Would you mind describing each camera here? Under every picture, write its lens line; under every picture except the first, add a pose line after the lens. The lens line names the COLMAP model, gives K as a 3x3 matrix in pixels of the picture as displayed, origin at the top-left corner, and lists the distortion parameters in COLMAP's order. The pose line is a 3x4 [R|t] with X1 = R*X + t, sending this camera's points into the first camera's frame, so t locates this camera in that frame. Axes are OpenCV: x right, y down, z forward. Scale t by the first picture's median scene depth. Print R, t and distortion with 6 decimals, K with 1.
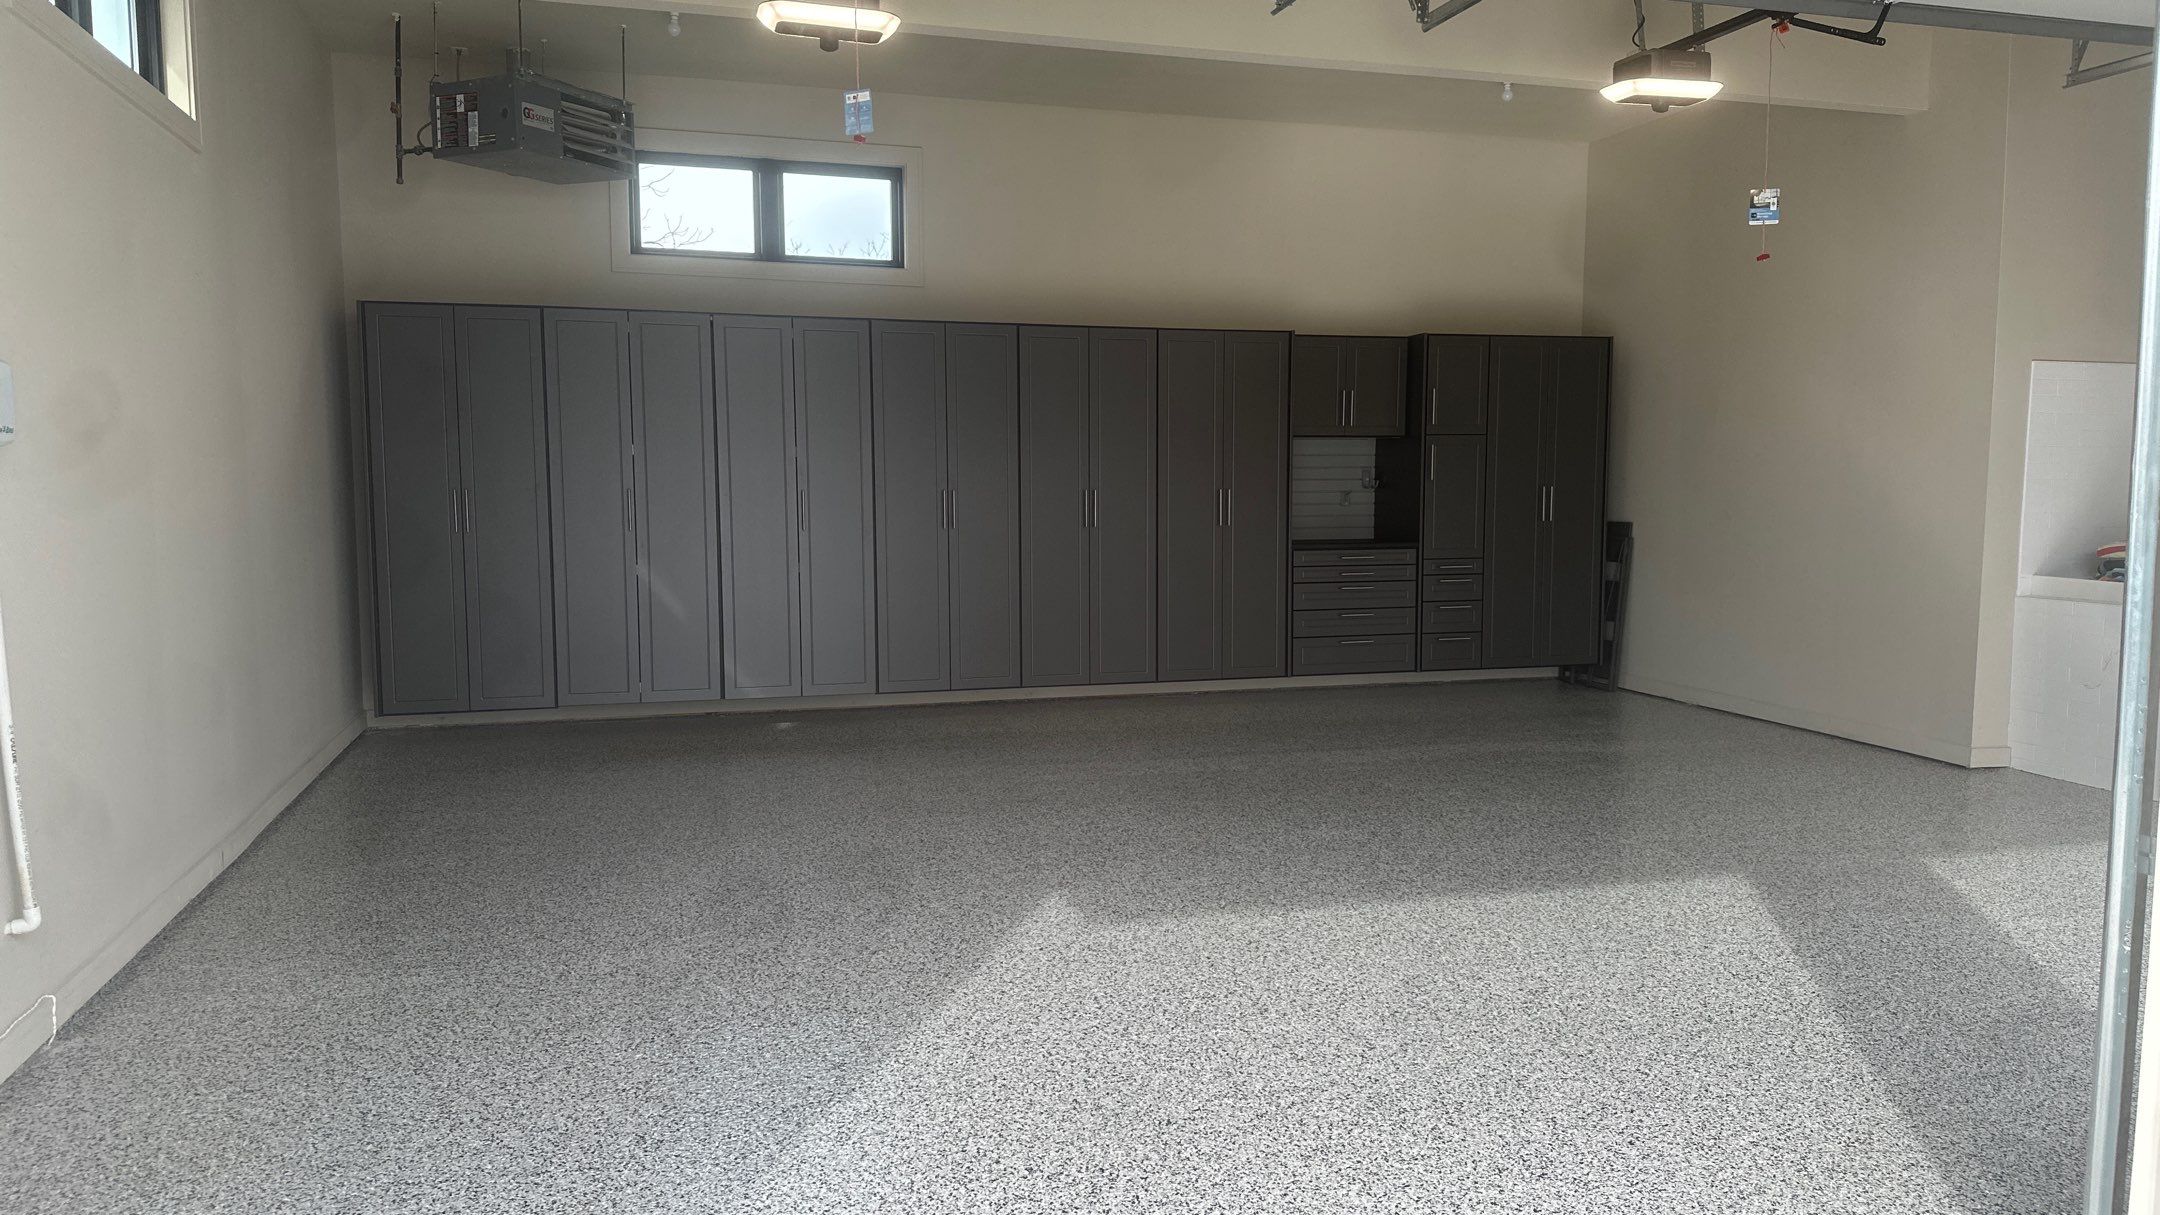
lens RADIAL K [[1508.9, 0, 1067.6], [0, 1508.9, 621.6], [0, 0, 1]] dist [0.115068, -0.197855]
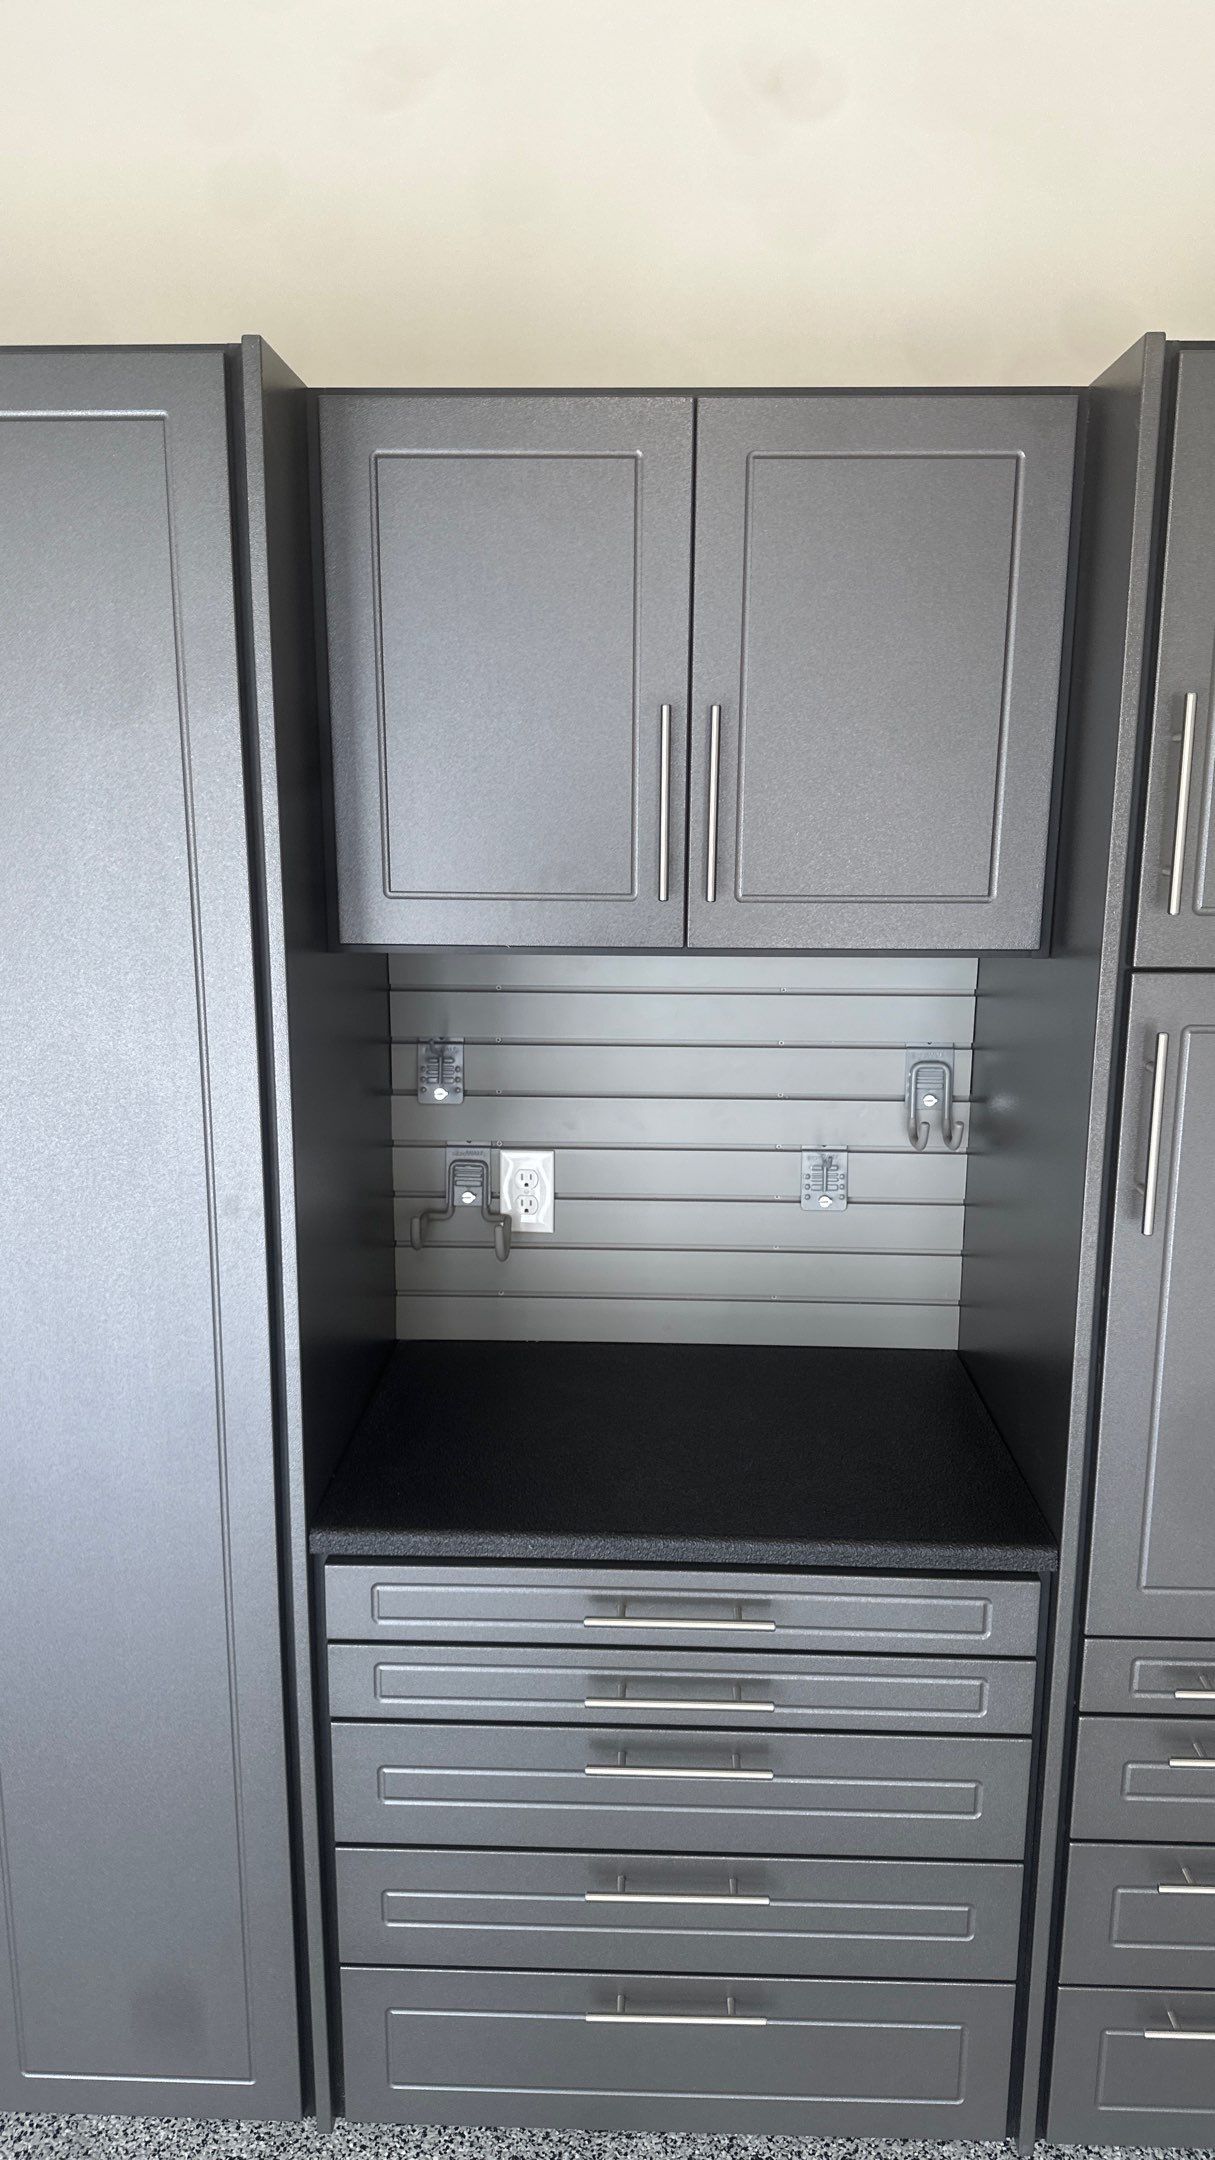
lens RADIAL K [[1495.8, 0, 614.3], [0, 1495.8, 1093.3], [0, 0, 1]] dist [0.113830, -0.190138]
pose [[0.951576, 0.069405, -0.299477, 0.244053], [-0.034983, 0.992300, 0.118814, -0.133155], [0.305417, -0.102584, 0.946677, 0.861810]]
